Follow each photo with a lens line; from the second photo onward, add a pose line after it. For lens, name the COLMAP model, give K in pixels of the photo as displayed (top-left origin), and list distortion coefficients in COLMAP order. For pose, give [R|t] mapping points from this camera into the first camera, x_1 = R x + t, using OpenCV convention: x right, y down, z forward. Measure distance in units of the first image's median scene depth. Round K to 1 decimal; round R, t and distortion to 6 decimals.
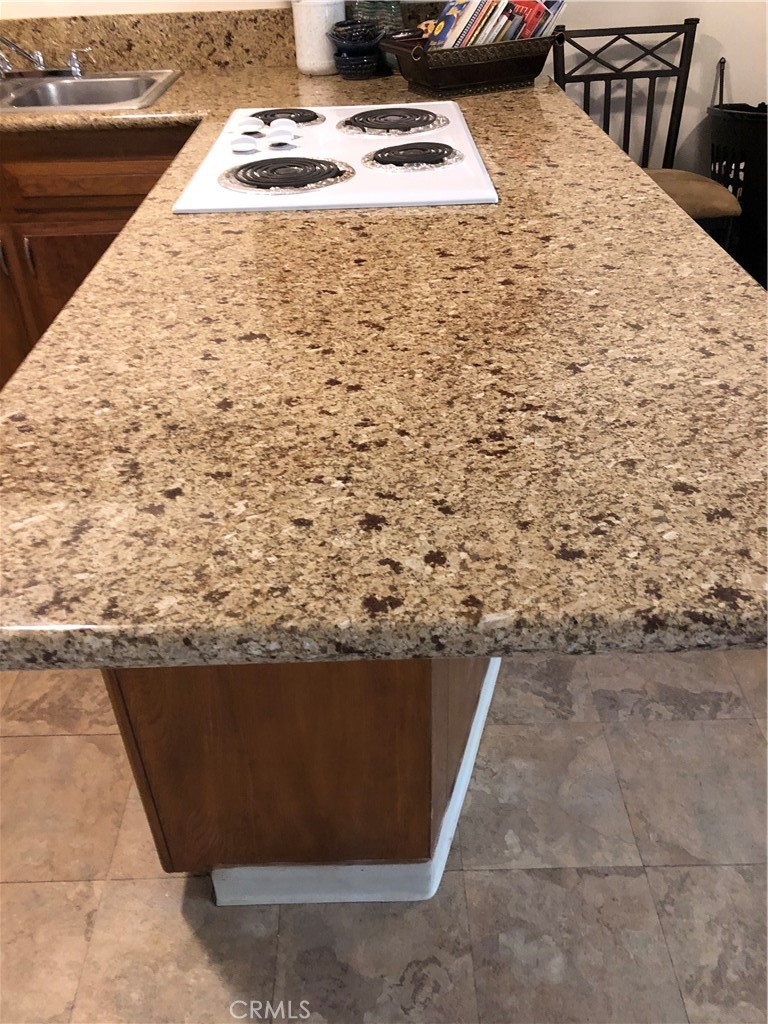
lens RADIAL K [[842.7, 0, 383.9], [0, 842.7, 517.0], [0, 0, 1]] dist [0.004952, -0.040293]
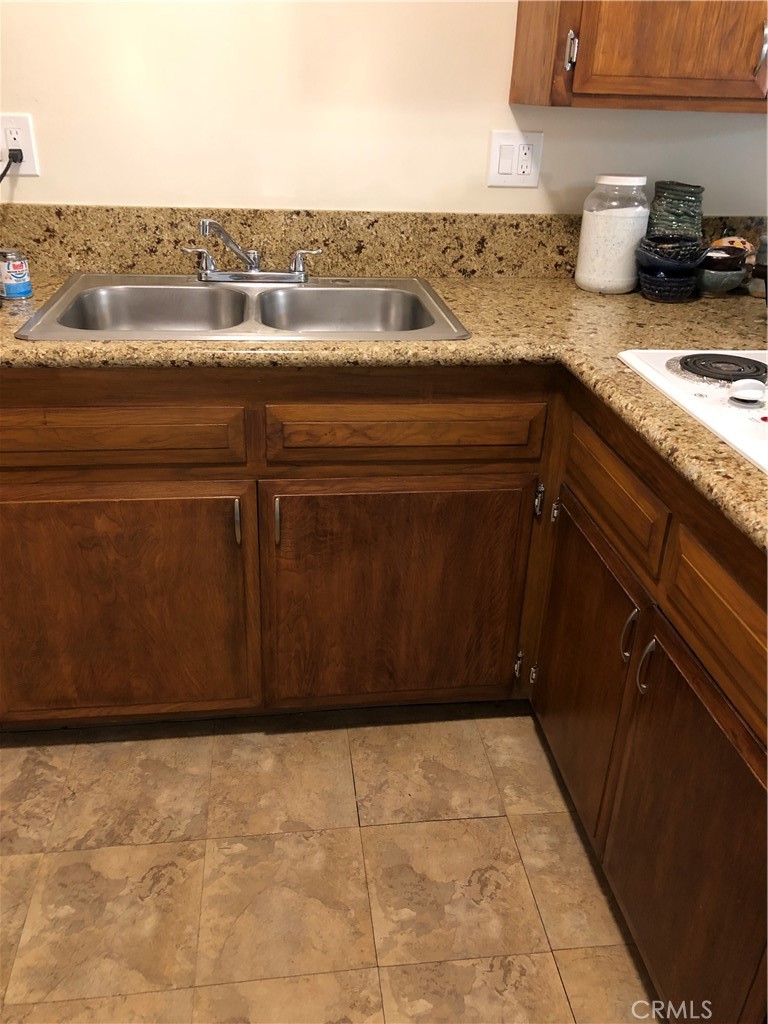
lens RADIAL K [[842.7, 0, 385.6], [0, 842.7, 508.0], [0, 0, 1]] dist [0.004952, -0.040293]
pose [[0.989996, -0.007915, 0.140871, -0.400894], [0.032095, 0.984884, -0.170215, -0.181304], [-0.137394, 0.173033, 0.975286, 0.257114]]
